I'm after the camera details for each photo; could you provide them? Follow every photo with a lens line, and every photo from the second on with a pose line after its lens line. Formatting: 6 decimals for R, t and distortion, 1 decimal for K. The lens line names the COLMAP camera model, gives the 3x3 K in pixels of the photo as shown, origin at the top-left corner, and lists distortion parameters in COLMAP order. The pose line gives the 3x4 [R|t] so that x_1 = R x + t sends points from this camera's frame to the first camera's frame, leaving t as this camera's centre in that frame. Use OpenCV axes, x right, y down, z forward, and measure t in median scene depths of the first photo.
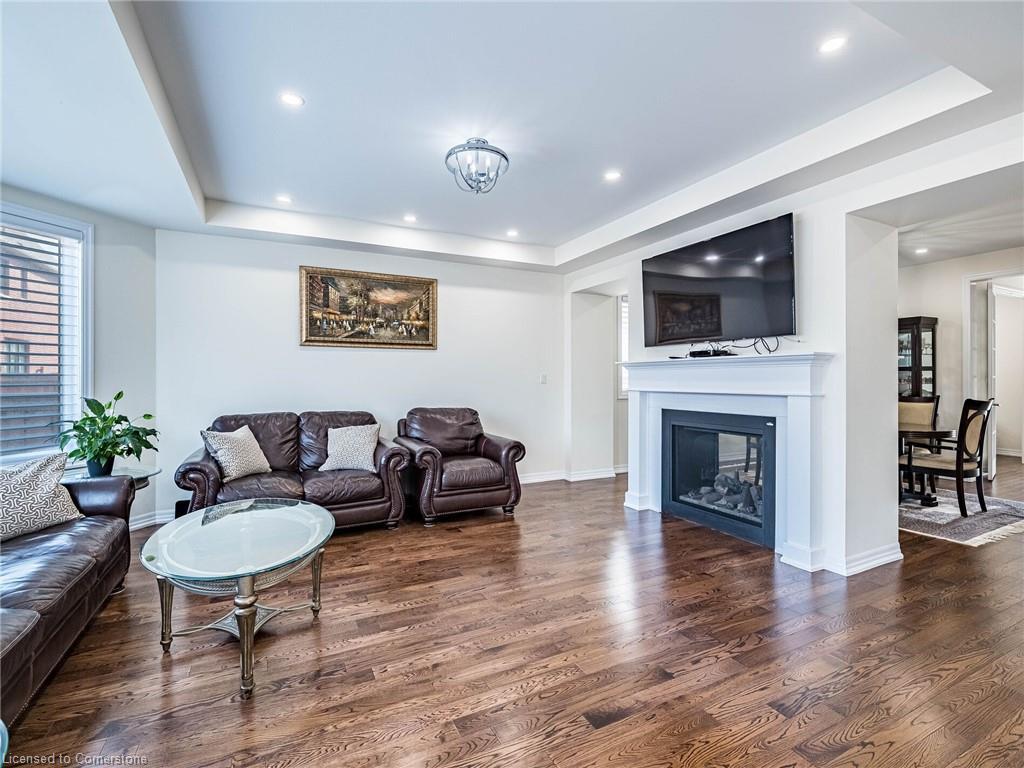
lens RADIAL K [[476.1, 0, 504.5], [0, 476.1, 377.2], [0, 0, 1]] dist [-0.009326, -0.000568]
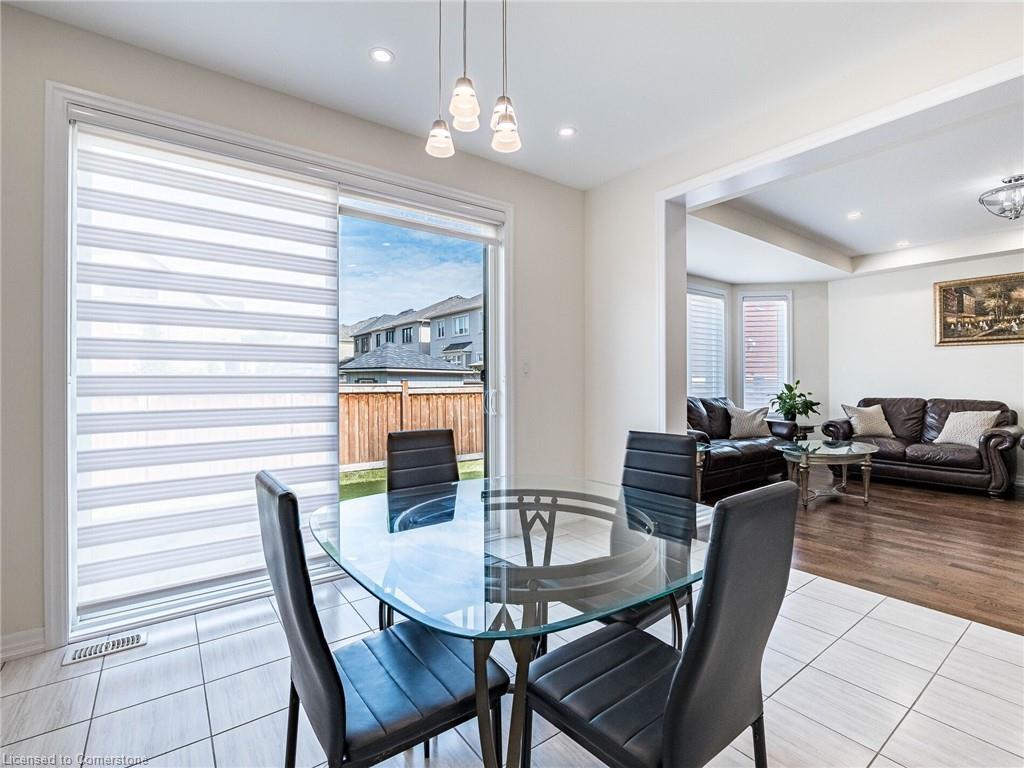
lens RADIAL K [[476.1, 0, 509.4], [0, 476.1, 377.6], [0, 0, 1]] dist [-0.009326, -0.000568]
pose [[0.184032, -0.003993, -0.982912, 0.615097], [0.004289, 0.999985, -0.003260, 0.015970], [0.982911, -0.003616, 0.184046, -0.352116]]
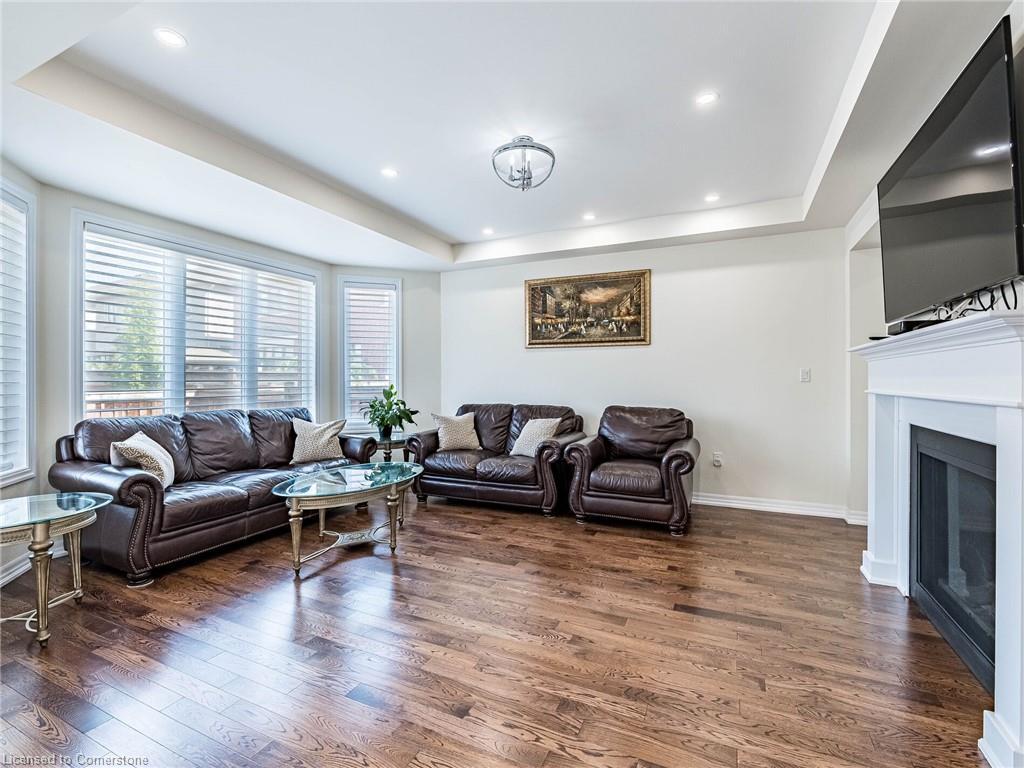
lens RADIAL K [[476.1, 0, 505.1], [0, 476.1, 379.2], [0, 0, 1]] dist [-0.009326, -0.000568]
pose [[0.620140, 0.001275, -0.784490, 0.484981], [0.004646, 0.999975, 0.005298, 0.003941], [0.784477, -0.006930, 0.620119, 0.235246]]
